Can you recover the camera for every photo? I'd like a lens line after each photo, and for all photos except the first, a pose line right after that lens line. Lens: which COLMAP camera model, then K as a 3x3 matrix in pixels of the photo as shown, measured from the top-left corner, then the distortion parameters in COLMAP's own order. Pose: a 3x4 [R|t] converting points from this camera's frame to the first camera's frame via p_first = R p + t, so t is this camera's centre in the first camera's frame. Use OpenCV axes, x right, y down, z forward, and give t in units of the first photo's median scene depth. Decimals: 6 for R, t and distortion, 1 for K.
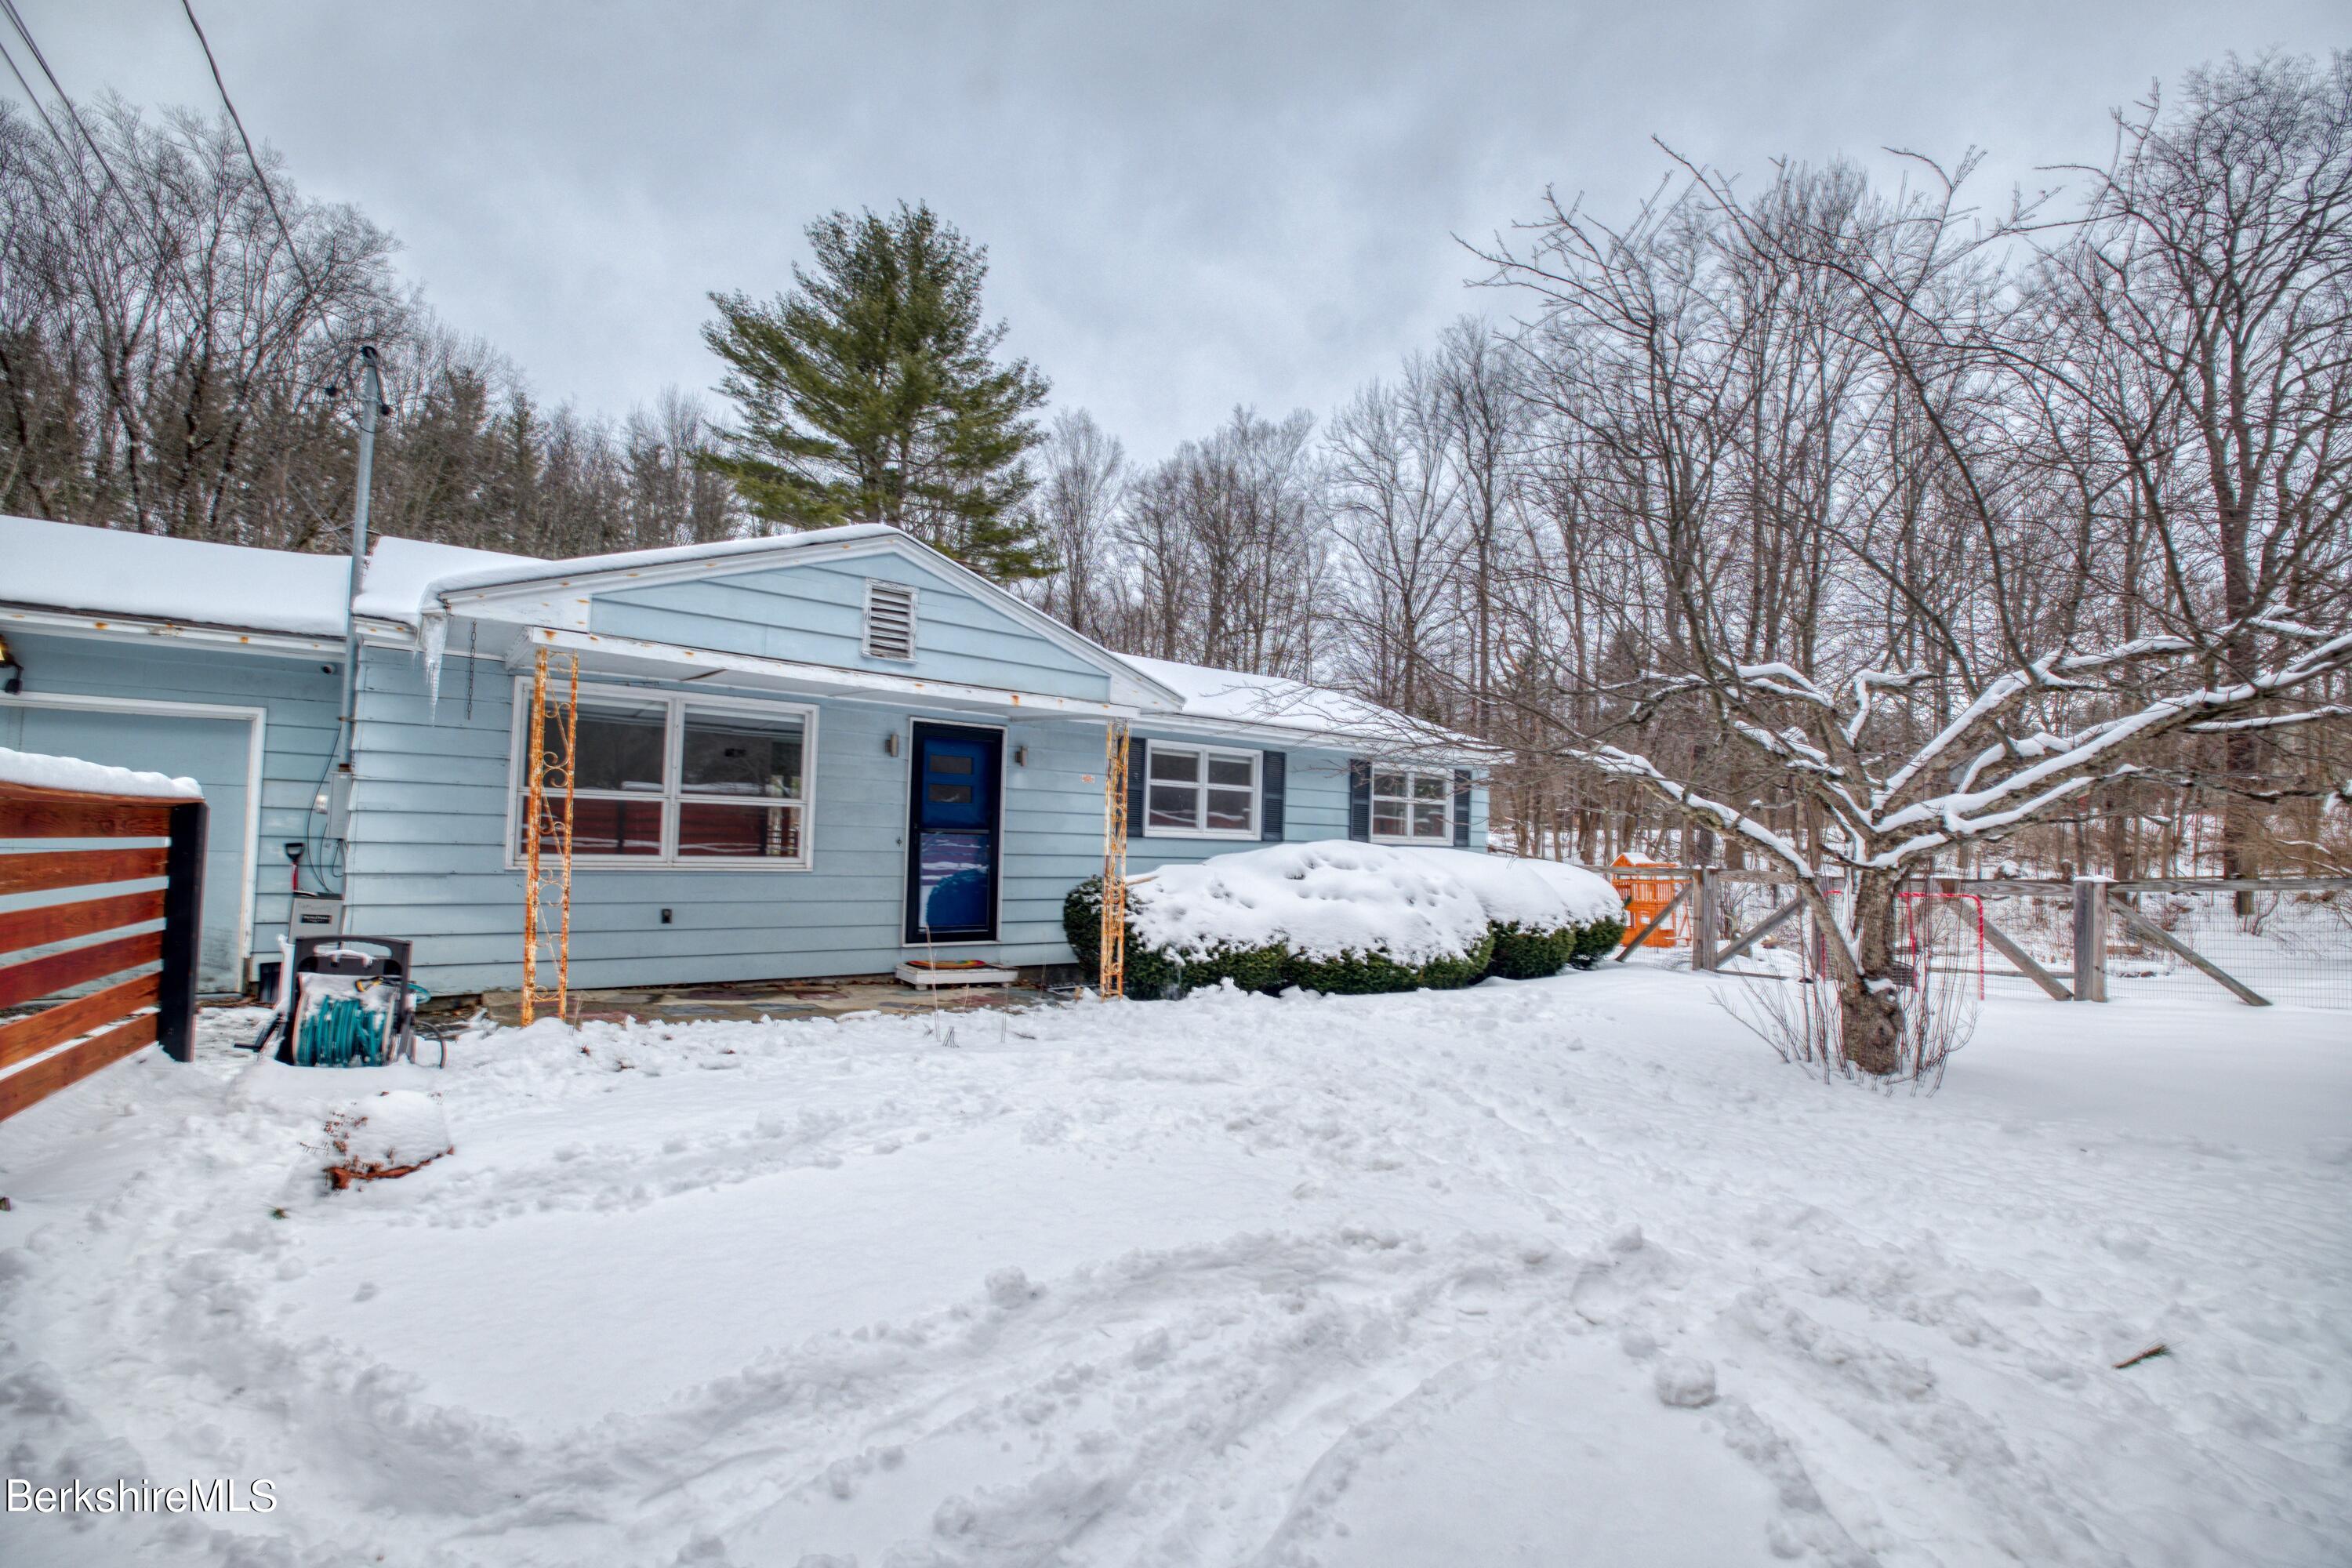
lens RADIAL K [[1040.1, 0, 1178.7], [0, 1040.1, 803.7], [0, 0, 1]] dist [-0.026581, -0.006753]
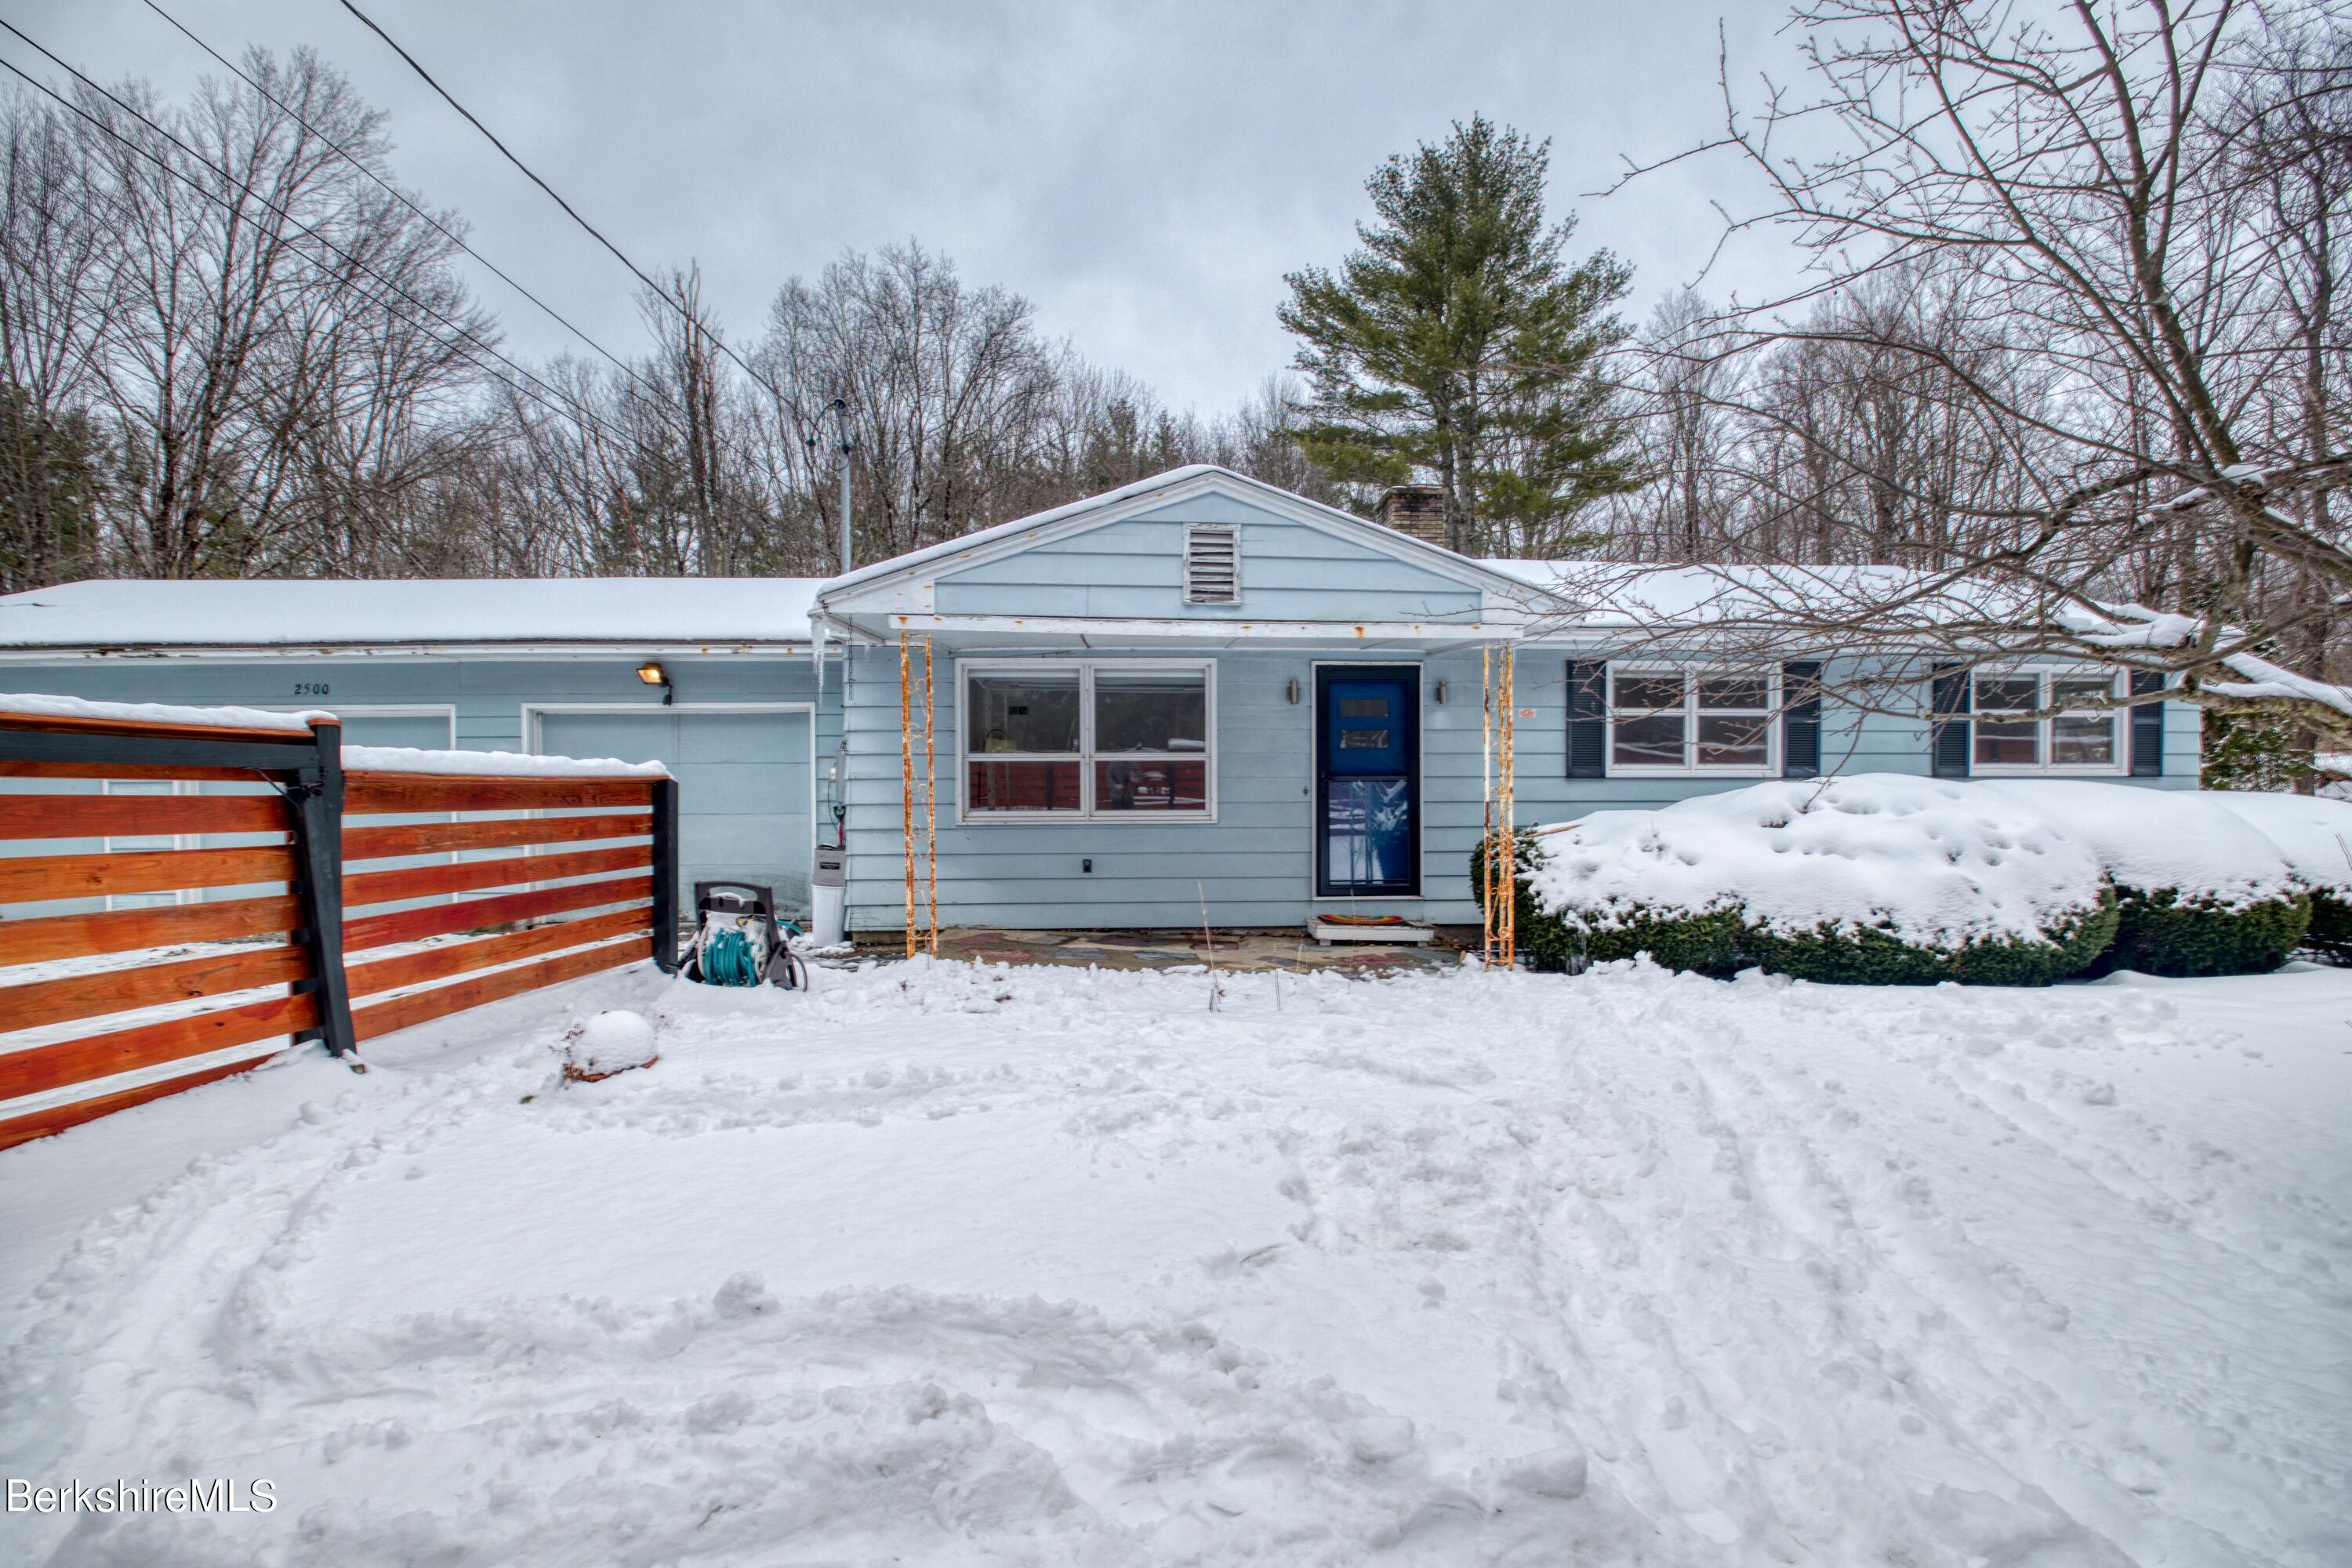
lens RADIAL K [[1040.1, 0, 1178.7], [0, 1040.1, 803.7], [0, 0, 1]] dist [-0.026581, -0.006753]
pose [[0.827239, -0.019011, -0.561528, 0.191320], [0.047603, 0.998205, 0.036334, 0.007721], [0.559829, -0.056787, 0.826660, 0.143028]]
